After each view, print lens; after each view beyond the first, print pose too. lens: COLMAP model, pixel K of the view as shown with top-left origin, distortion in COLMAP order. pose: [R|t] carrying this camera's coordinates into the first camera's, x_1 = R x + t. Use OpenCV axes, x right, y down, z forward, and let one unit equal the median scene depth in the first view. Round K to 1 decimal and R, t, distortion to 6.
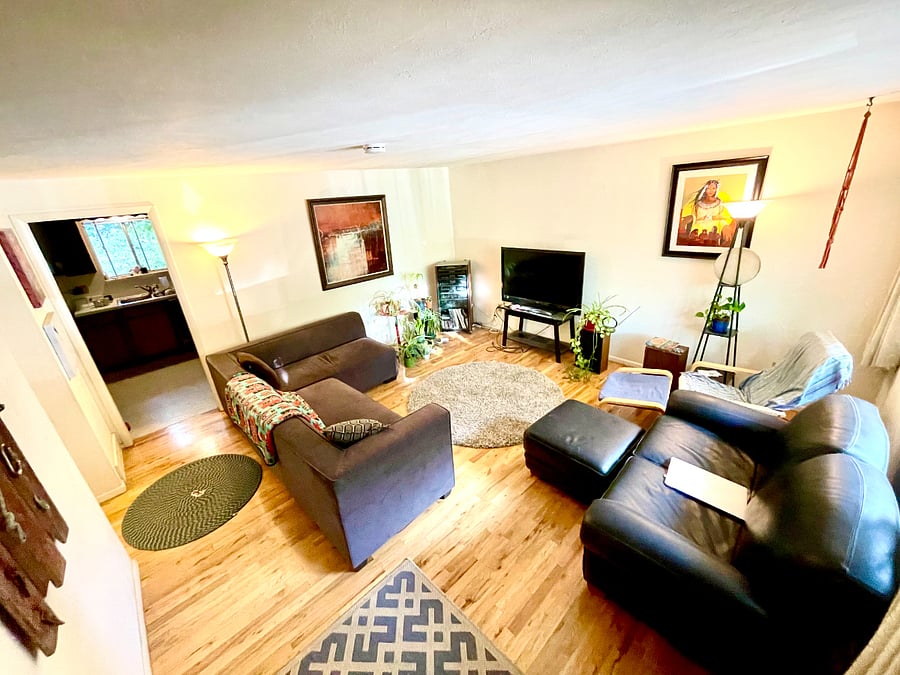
lens RADIAL K [[365.0, 0, 449.4], [0, 365.0, 339.2], [0, 0, 1]] dist [-0.001201, -0.000843]
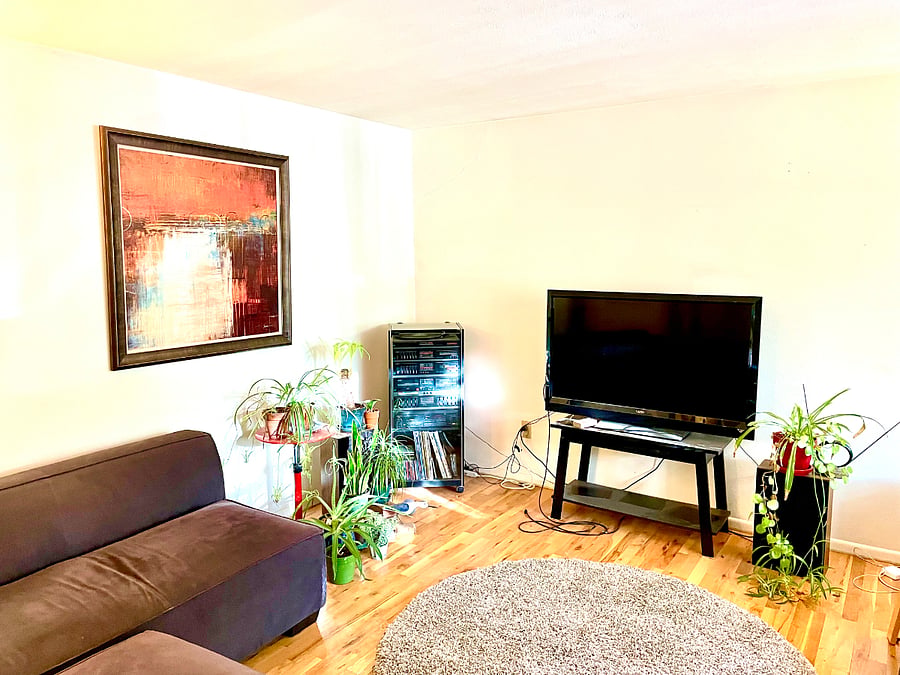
lens RADIAL K [[679.9, 0, 451.8], [0, 679.9, 338.2], [0, 0, 1]] dist [0.052796, -0.013041]
pose [[0.971618, 0.038284, 0.233436, -0.164644], [0.023432, 0.966388, -0.256016, 0.017093], [-0.235391, 0.254220, 0.938064, 0.251149]]
